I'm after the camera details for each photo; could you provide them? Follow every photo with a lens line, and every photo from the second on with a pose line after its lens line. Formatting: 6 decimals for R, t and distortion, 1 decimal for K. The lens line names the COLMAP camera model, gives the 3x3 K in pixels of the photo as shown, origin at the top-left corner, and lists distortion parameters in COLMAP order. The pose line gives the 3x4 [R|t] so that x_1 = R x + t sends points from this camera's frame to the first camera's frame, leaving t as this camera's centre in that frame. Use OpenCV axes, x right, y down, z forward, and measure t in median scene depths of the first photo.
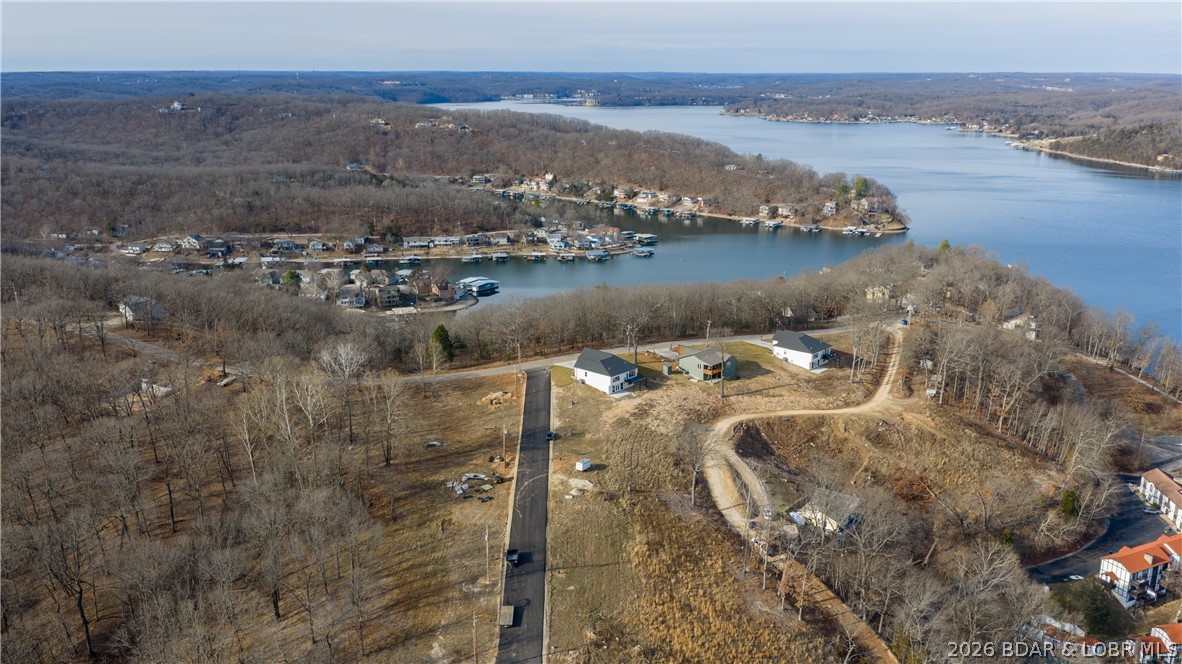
lens RADIAL K [[973.1, 0, 591.0], [0, 973.1, 332.0], [0, 0, 1]] dist [0.047637, -0.109364]
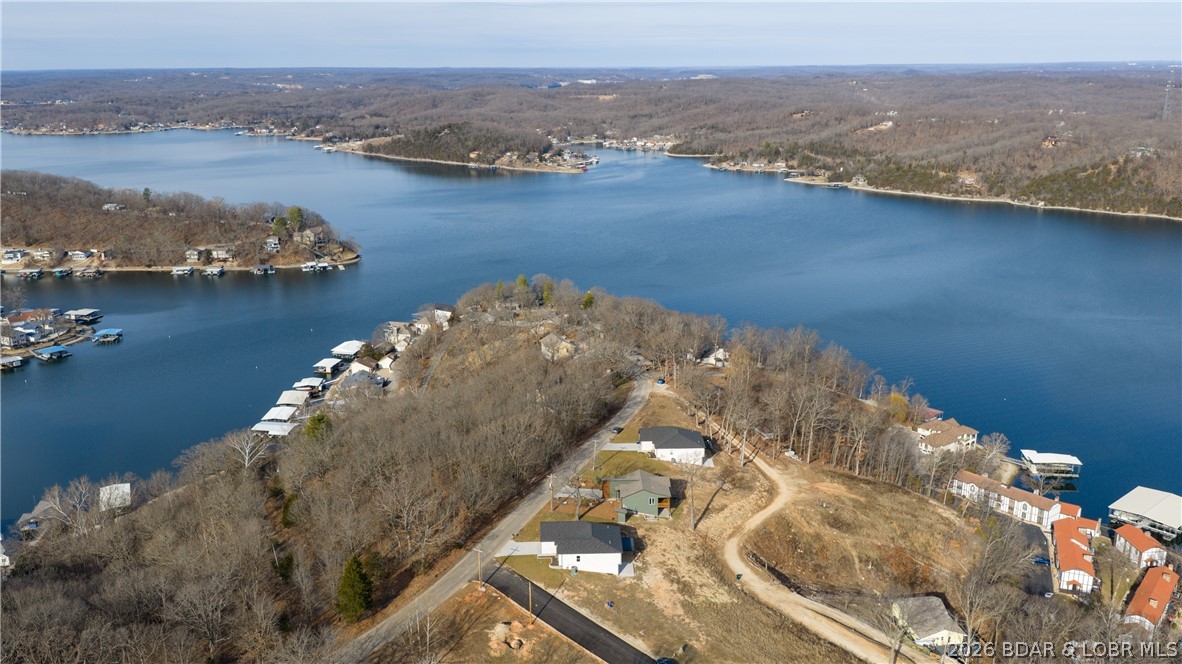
lens RADIAL K [[973.1, 0, 591.0], [0, 973.1, 332.0], [0, 0, 1]] dist [0.047637, -0.109364]
pose [[0.726034, -0.188856, 0.661217, -0.139190], [0.185225, 0.979718, 0.076445, -0.055589], [-0.662244, 0.066972, 0.746290, 0.120557]]
